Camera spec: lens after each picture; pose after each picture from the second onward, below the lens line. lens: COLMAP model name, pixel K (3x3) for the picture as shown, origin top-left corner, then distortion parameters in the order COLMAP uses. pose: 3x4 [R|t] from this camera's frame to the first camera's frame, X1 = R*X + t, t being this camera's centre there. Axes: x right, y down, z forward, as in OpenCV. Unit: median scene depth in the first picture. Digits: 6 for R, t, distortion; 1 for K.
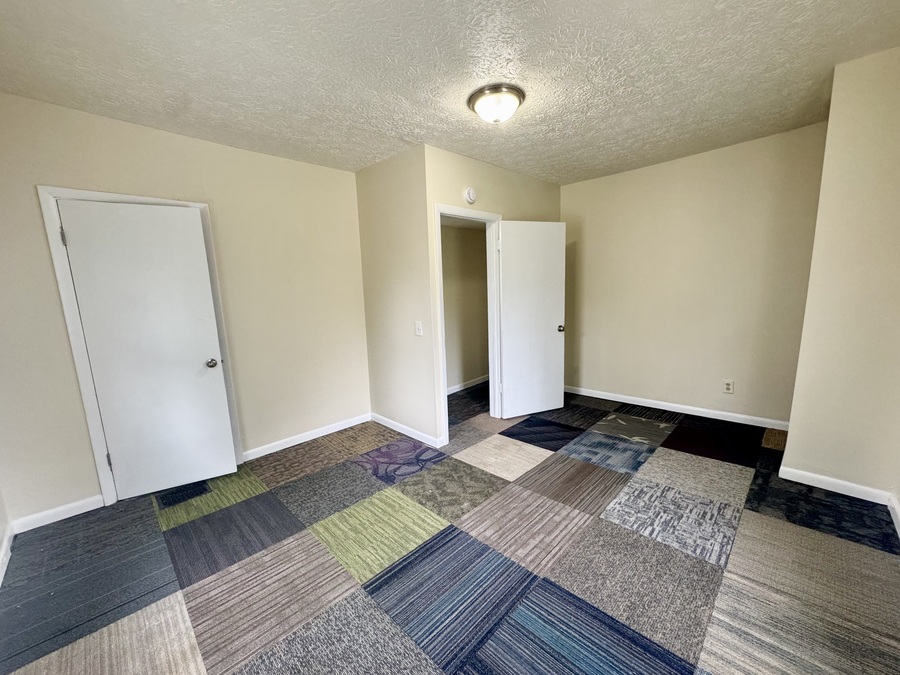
lens RADIAL K [[361.0, 0, 450.0], [0, 361.0, 337.5], [0, 0, 1]] dist [-0.001962, -0.000219]
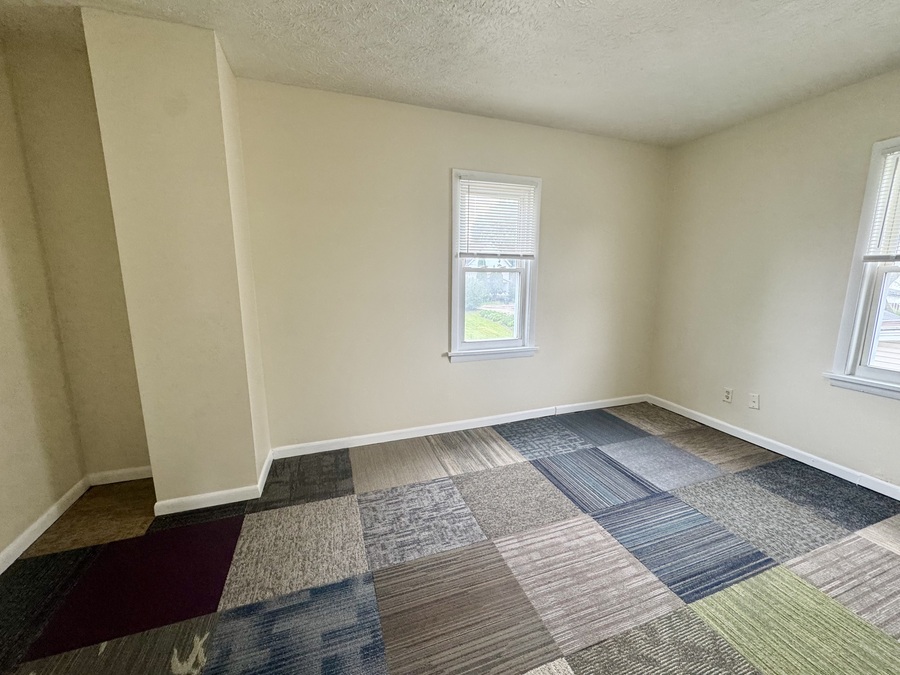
lens RADIAL K [[361.0, 0, 450.0], [0, 361.0, 337.5], [0, 0, 1]] dist [-0.001962, -0.000219]
pose [[-0.901348, -0.039987, 0.431245, 0.138463], [0.094628, 0.953488, 0.286192, -0.228010], [-0.422631, 0.298767, -0.855641, 1.641319]]
